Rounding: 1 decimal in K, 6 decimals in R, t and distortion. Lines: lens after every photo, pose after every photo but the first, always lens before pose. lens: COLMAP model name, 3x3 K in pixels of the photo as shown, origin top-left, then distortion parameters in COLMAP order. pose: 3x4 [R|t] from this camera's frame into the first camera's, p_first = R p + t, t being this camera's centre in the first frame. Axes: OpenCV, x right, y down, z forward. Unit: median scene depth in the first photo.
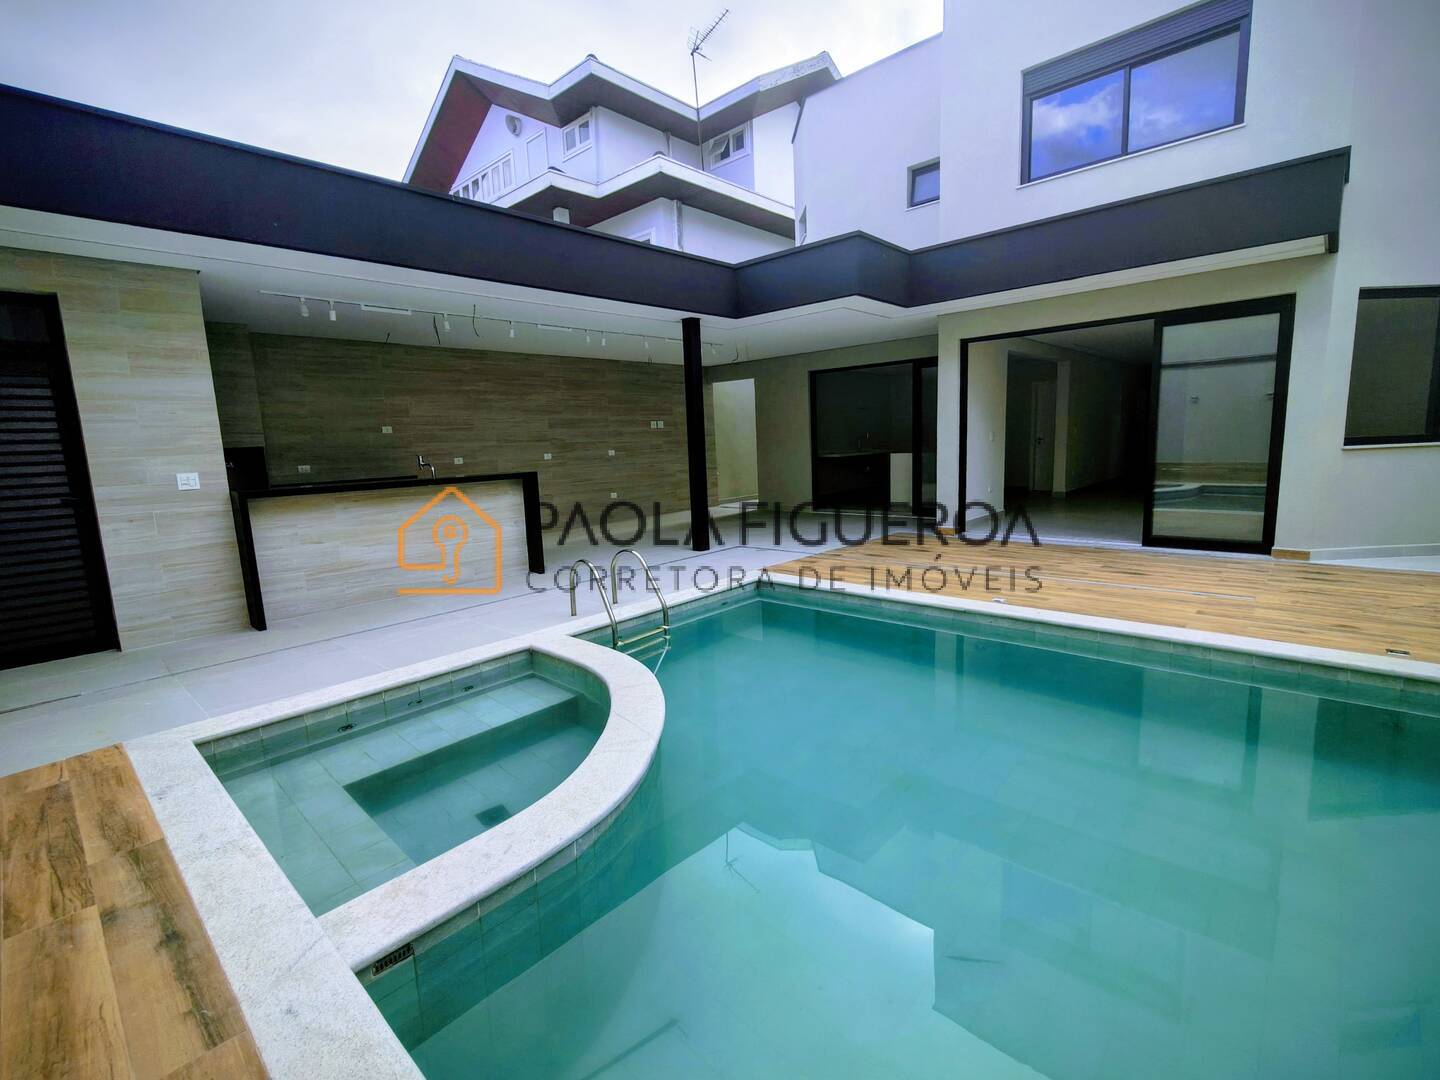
lens RADIAL K [[649.5, 0, 720.0], [0, 649.5, 540.0], [0, 0, 1]] dist [0.000735, -0.000045]
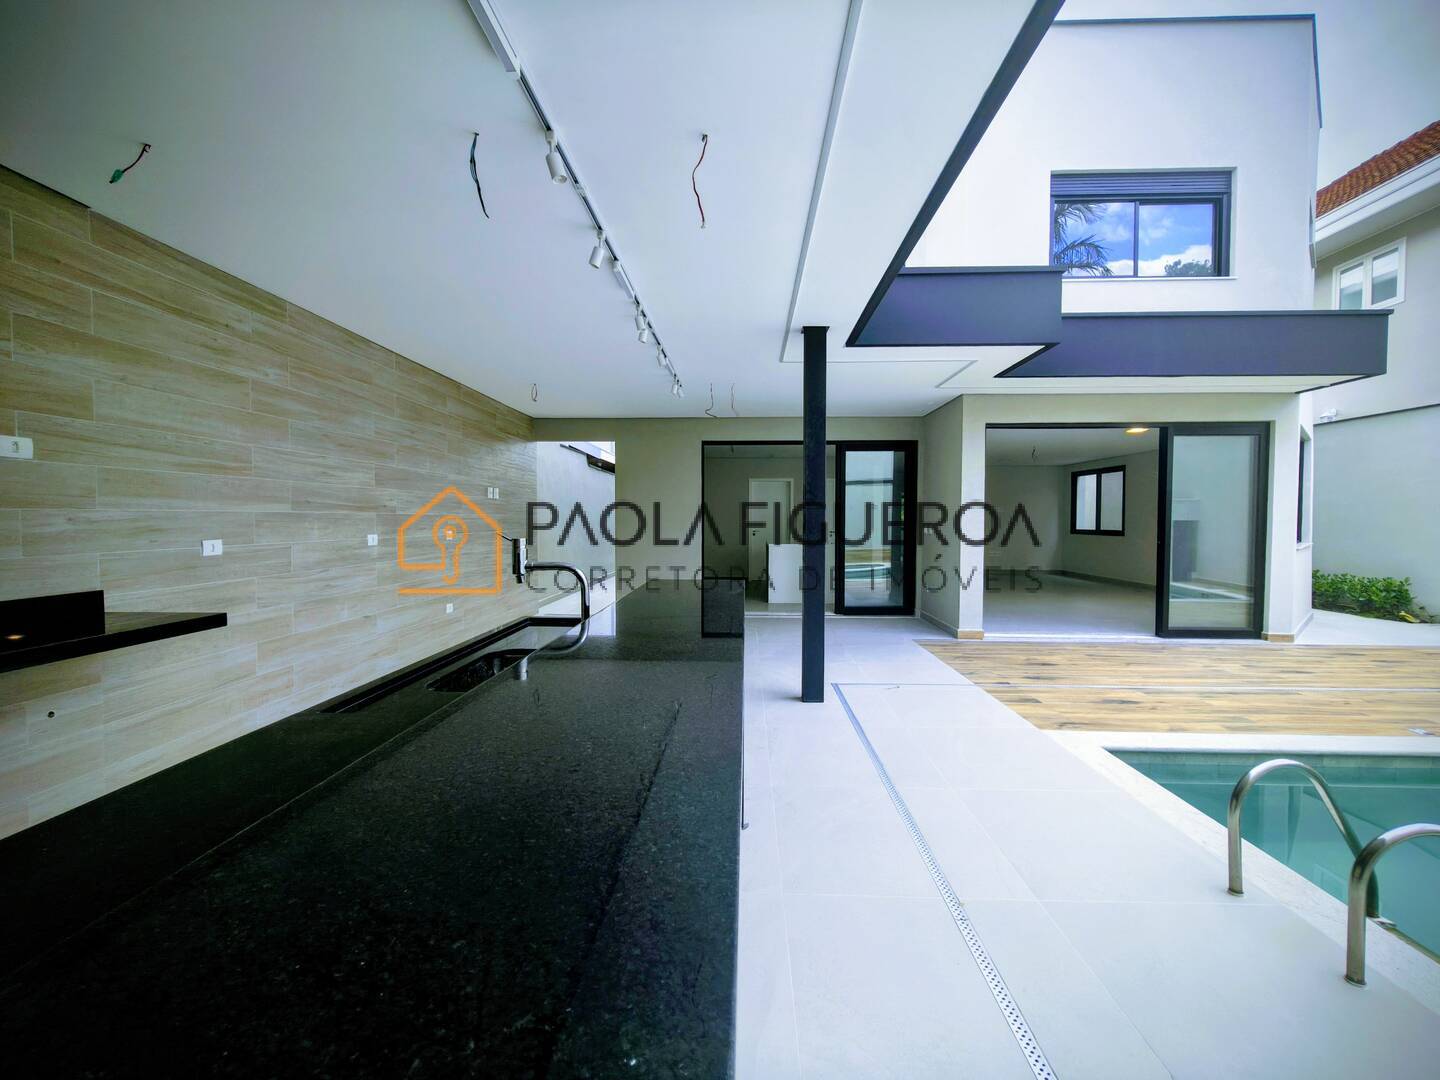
lens RADIAL K [[620.1, 0, 720.0], [0, 620.1, 540.0], [0, 0, 1]] dist [0.012455, 0.000050]
pose [[0.761649, 0.019847, 0.647686, -0.413131], [0.067684, 0.991627, -0.109979, -0.063833], [-0.644445, 0.127603, 0.753928, 0.515446]]
